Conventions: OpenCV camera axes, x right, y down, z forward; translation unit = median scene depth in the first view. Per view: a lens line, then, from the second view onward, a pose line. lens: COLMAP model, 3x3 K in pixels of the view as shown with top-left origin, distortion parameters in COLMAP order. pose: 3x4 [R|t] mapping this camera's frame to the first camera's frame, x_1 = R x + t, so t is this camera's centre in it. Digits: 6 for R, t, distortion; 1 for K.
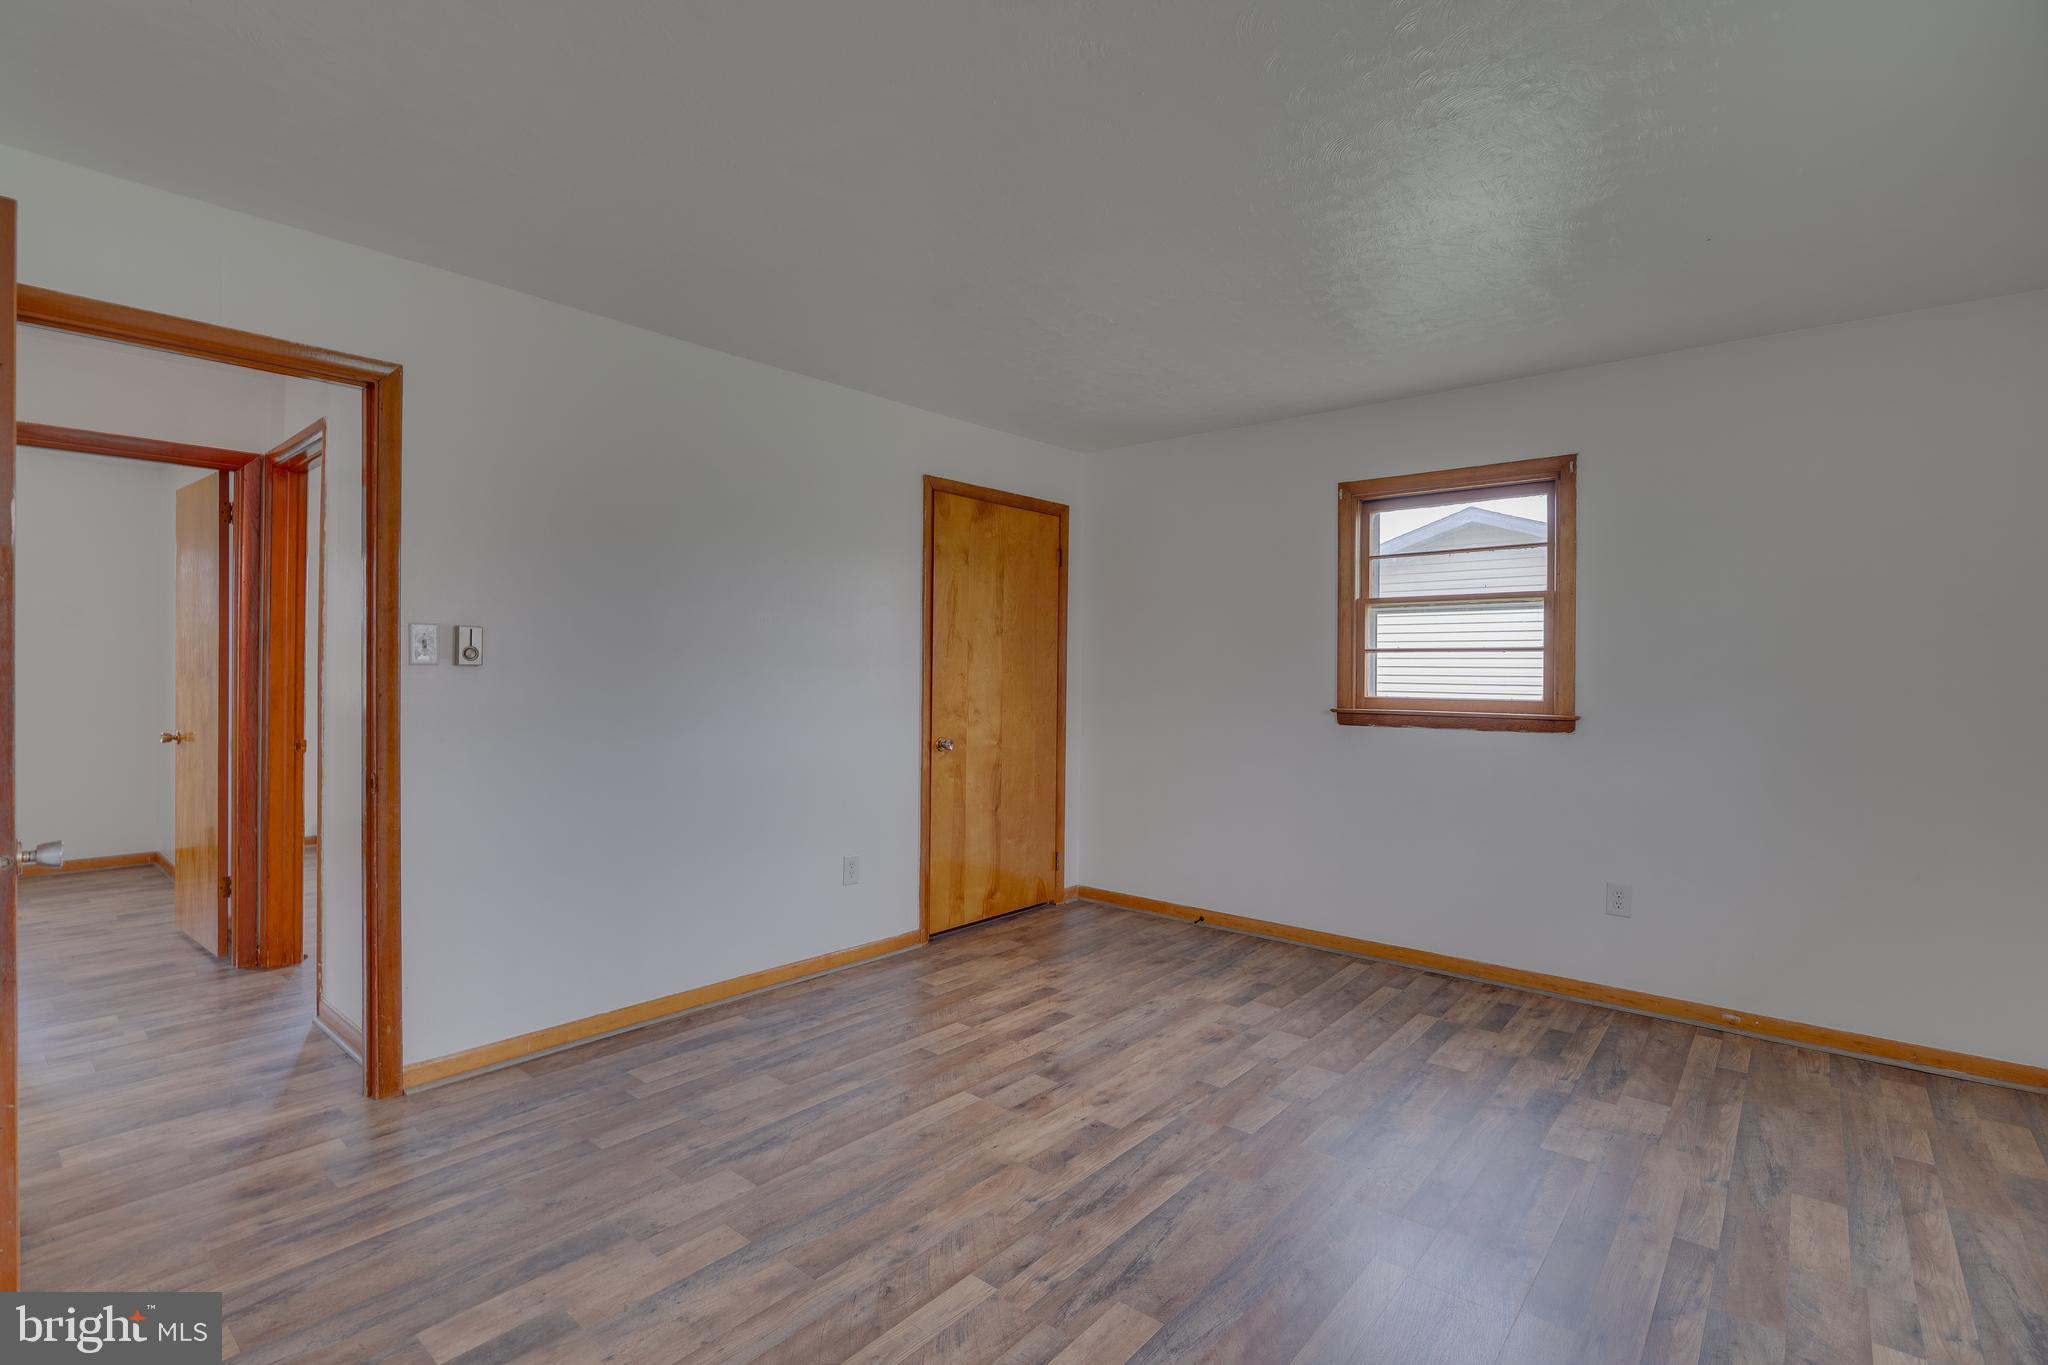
lens RADIAL K [[937.3, 0, 1026.3], [0, 937.3, 671.2], [0, 0, 1]] dist [0.000091, -0.000010]
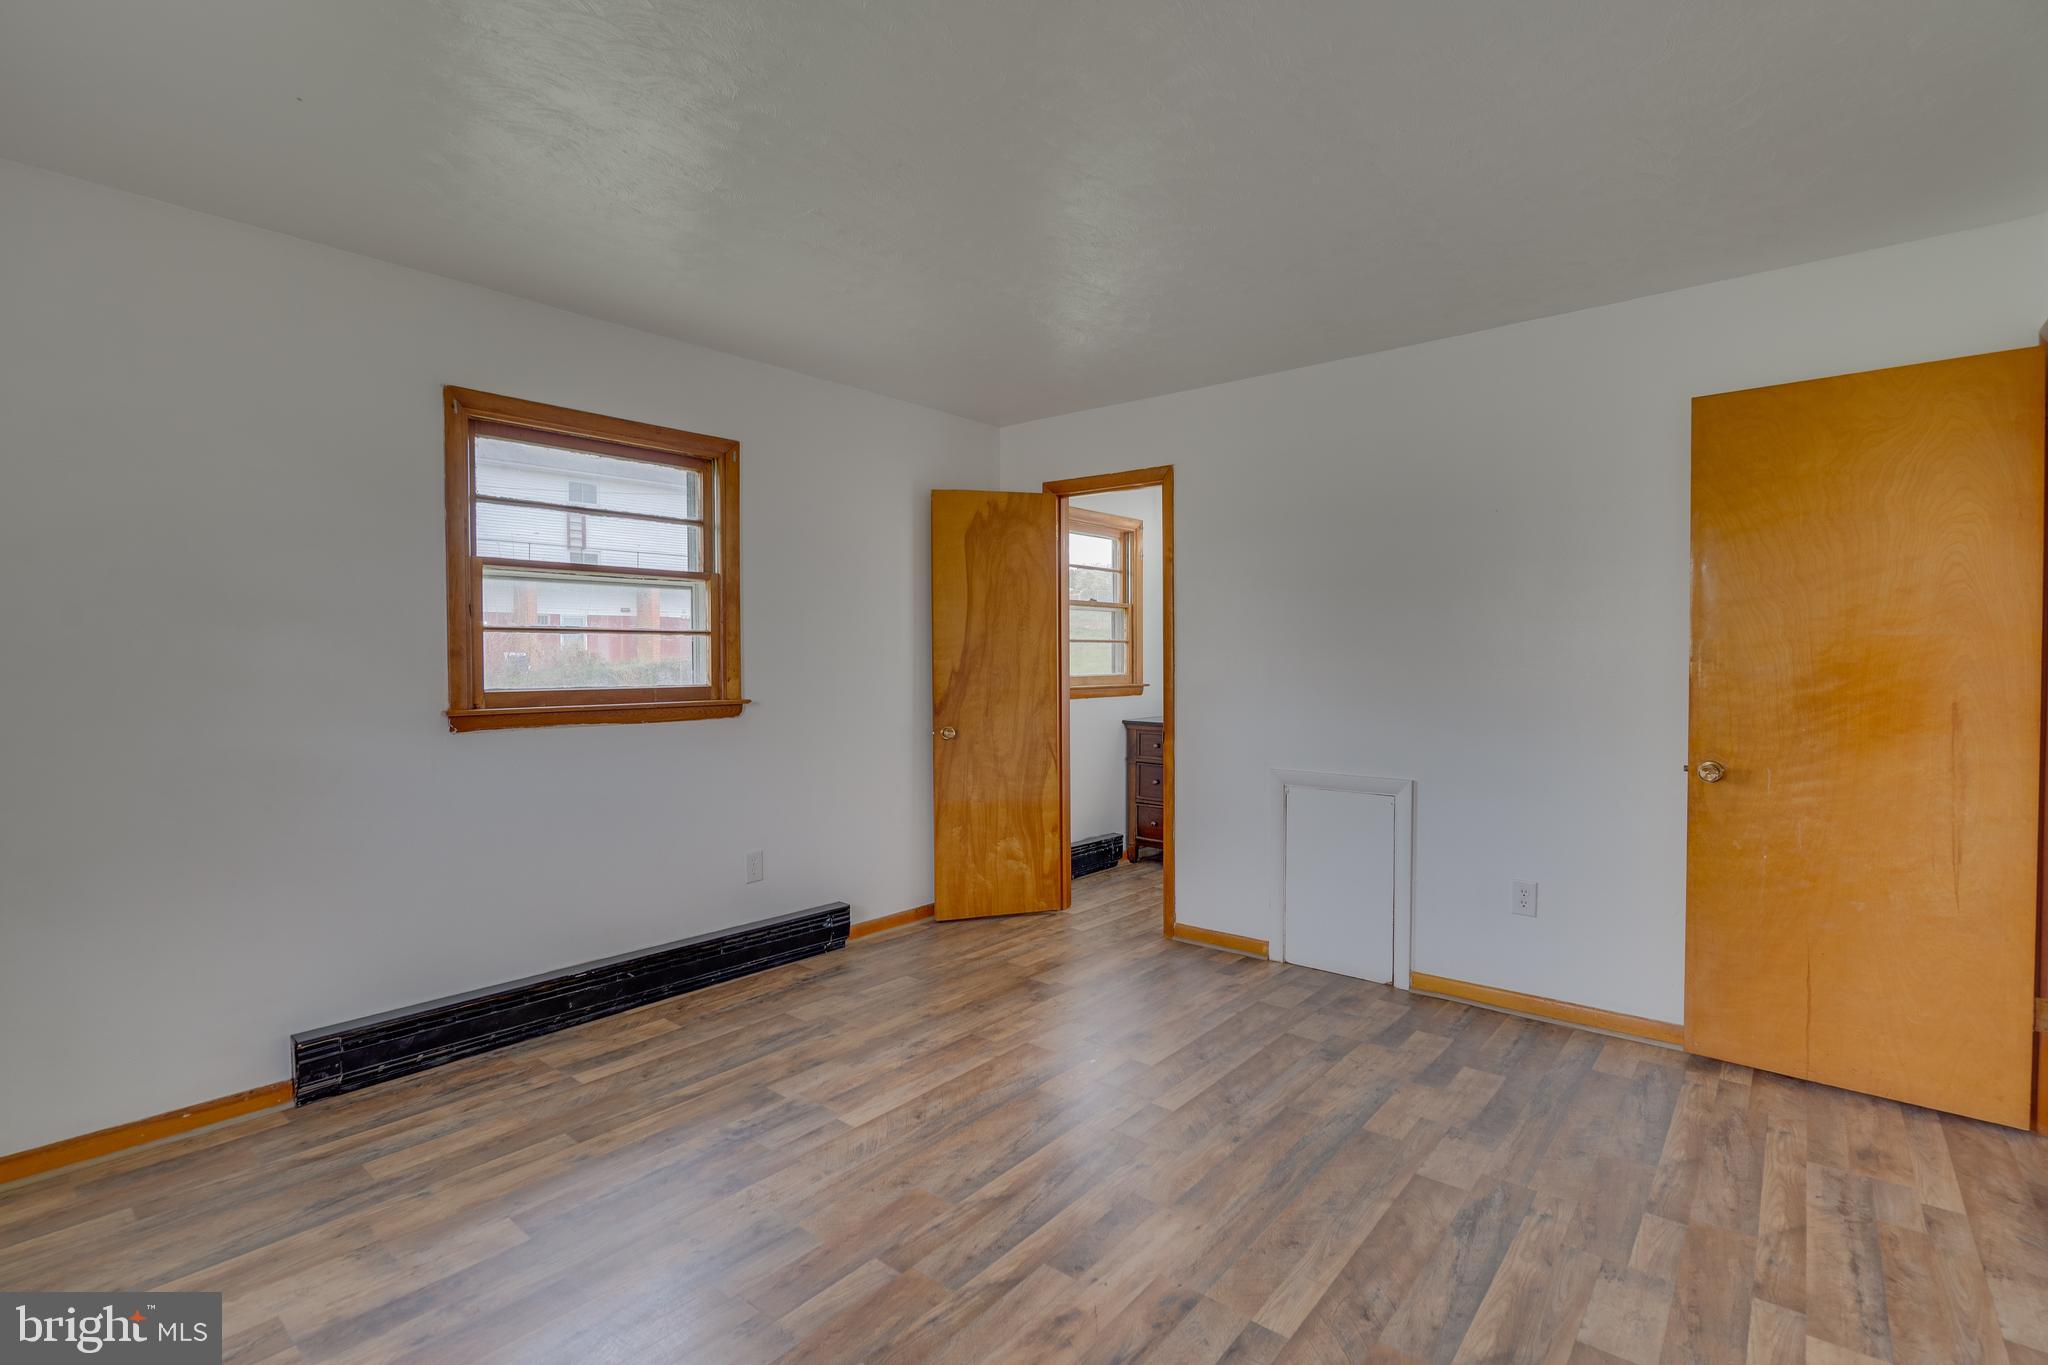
lens RADIAL K [[937.3, 0, 1026.3], [0, 937.3, 671.2], [0, 0, 1]] dist [0.000091, -0.000010]
pose [[-0.999934, -0.009130, -0.006905, 0.130351], [-0.009216, 0.999878, 0.012618, 0.002057], [0.006789, 0.012681, -0.999897, 1.829751]]
